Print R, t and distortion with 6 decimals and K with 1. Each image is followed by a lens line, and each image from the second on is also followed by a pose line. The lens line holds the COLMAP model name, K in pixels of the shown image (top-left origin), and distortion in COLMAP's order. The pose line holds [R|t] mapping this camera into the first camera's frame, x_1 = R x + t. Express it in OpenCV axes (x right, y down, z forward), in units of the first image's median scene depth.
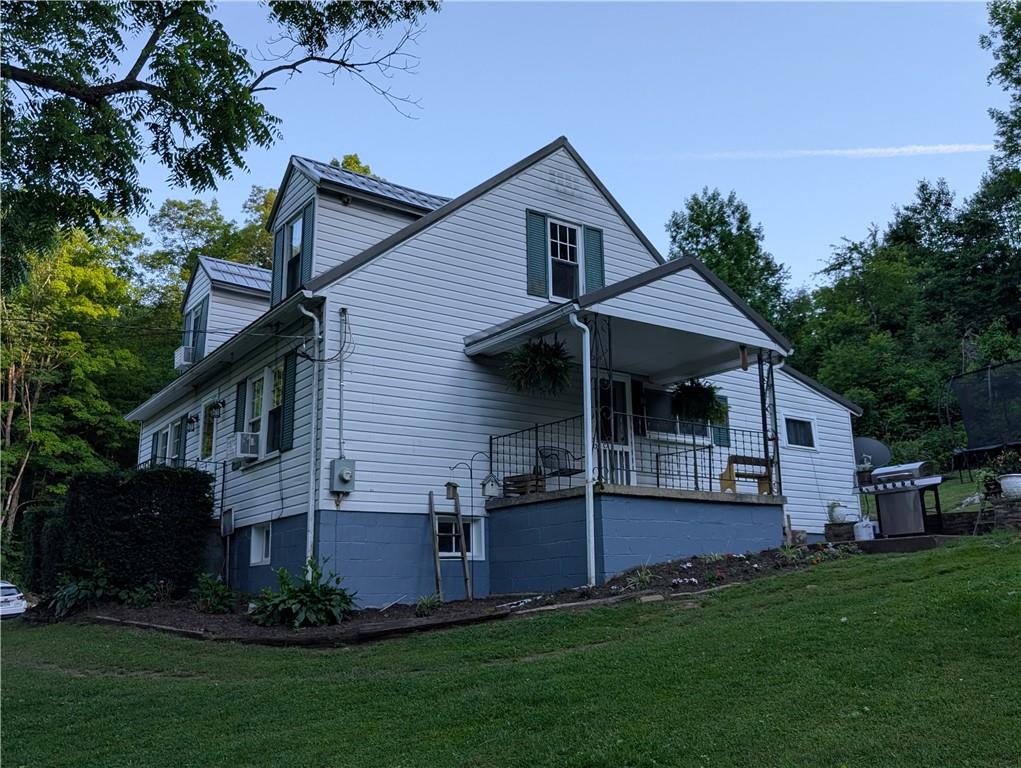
lens RADIAL K [[888.8, 0, 512.7], [0, 888.8, 384.1], [0, 0, 1]] dist [0.037757, -0.055801]
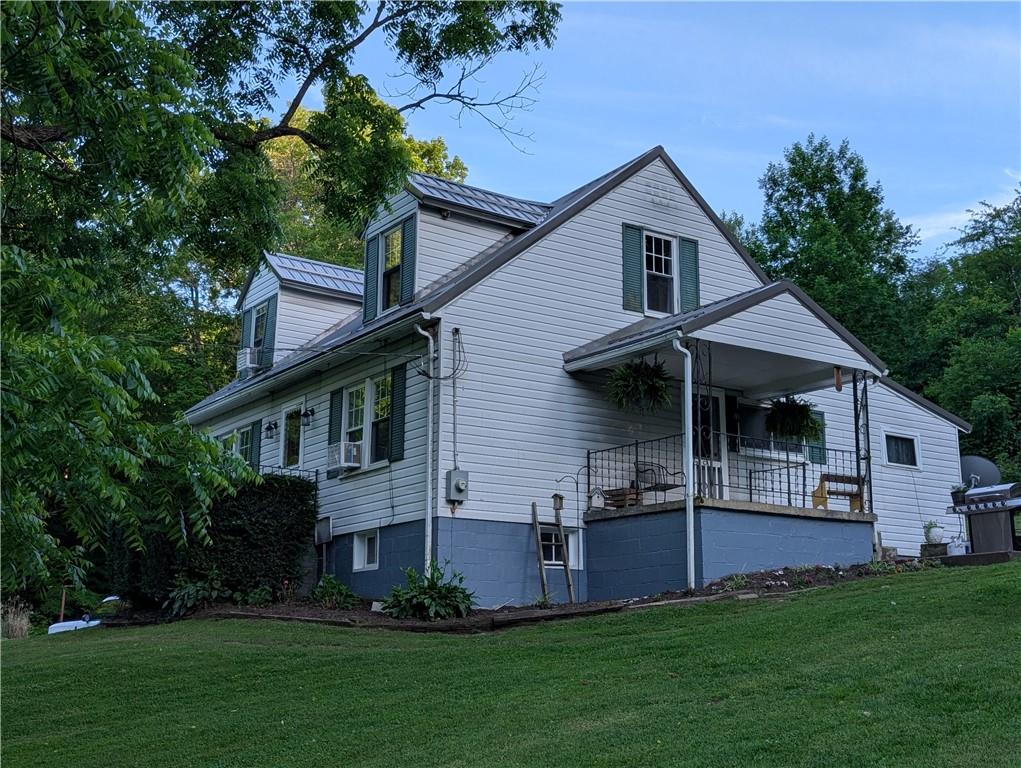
lens RADIAL K [[1231.9, 0, 513.8], [0, 1231.9, 382.6], [0, 0, 1]] dist [0.071896, 0.000000]
pose [[0.999667, 0.015674, -0.020499, -0.082995], [-0.015398, 0.999790, 0.013555, -0.037605], [0.020707, -0.013235, 0.999698, -0.424754]]
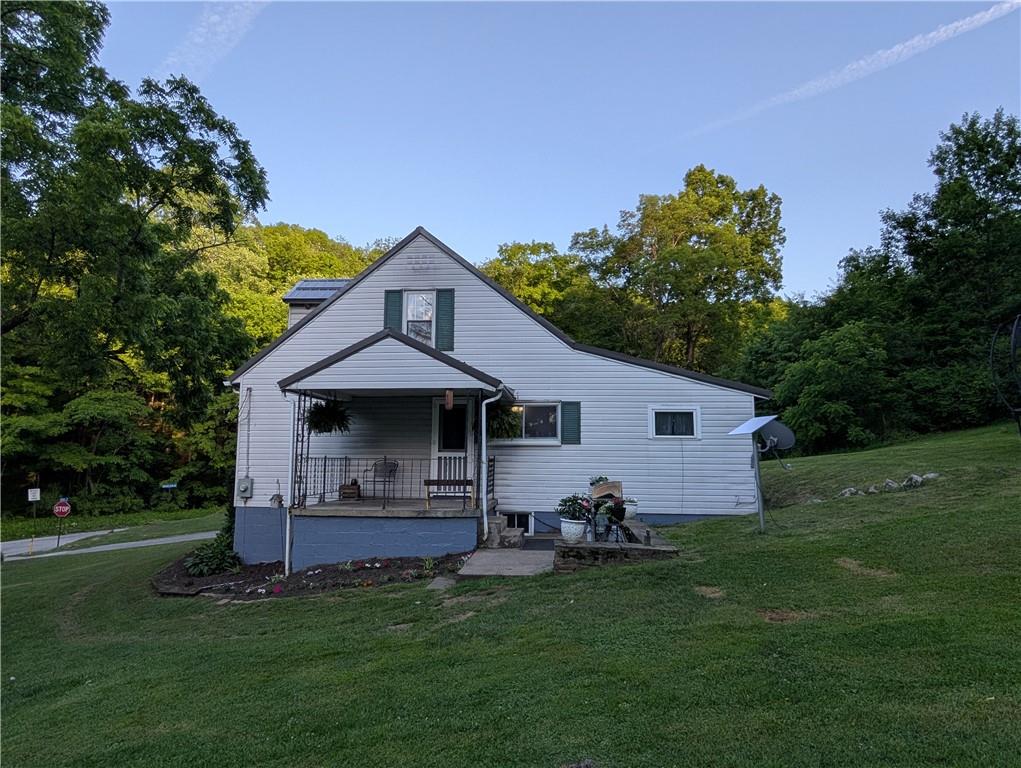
lens RADIAL K [[580.5, 0, 508.9], [0, 580.5, 398.1], [0, 0, 1]] dist [0.001505, -0.002964]
pose [[0.766336, -0.048139, -0.640634, 0.826596], [0.132000, 0.987711, 0.083682, -0.085048], [0.628733, -0.148692, 0.763272, 0.422236]]
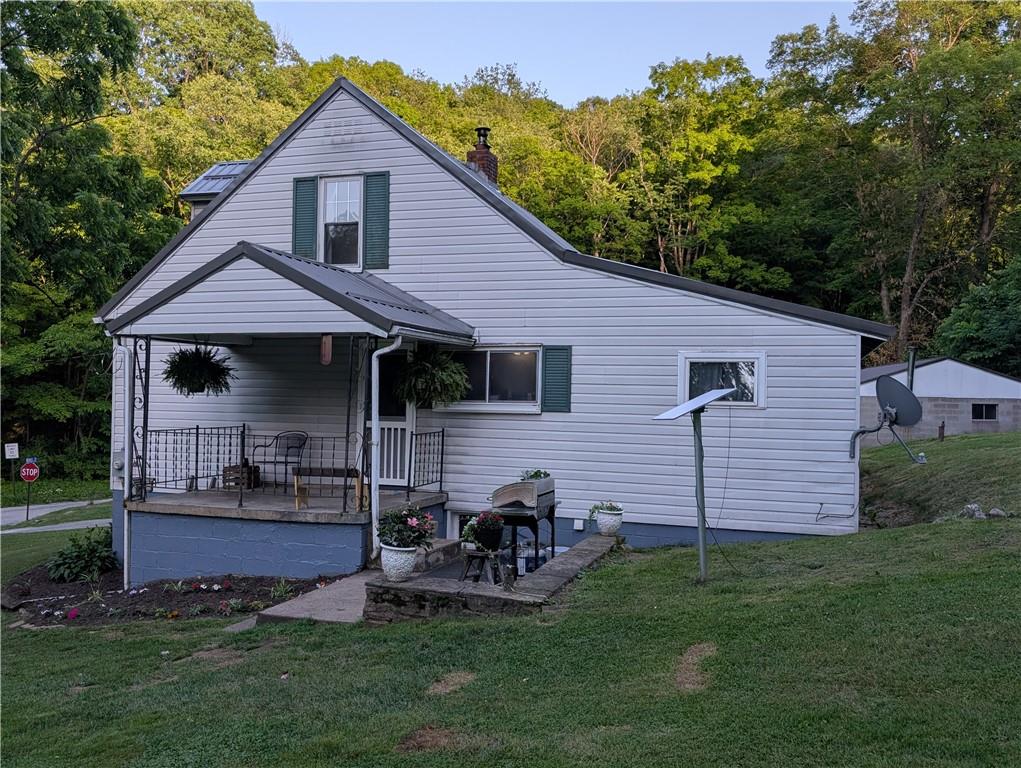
lens RADIAL K [[888.8, 0, 491.2], [0, 888.8, 390.7], [0, 0, 1]] dist [0.037757, -0.055801]
pose [[0.592908, 0.015286, -0.805125, 1.001869], [0.160754, 0.977449, 0.136940, -0.077617], [0.789062, -0.210620, 0.577080, 0.617568]]
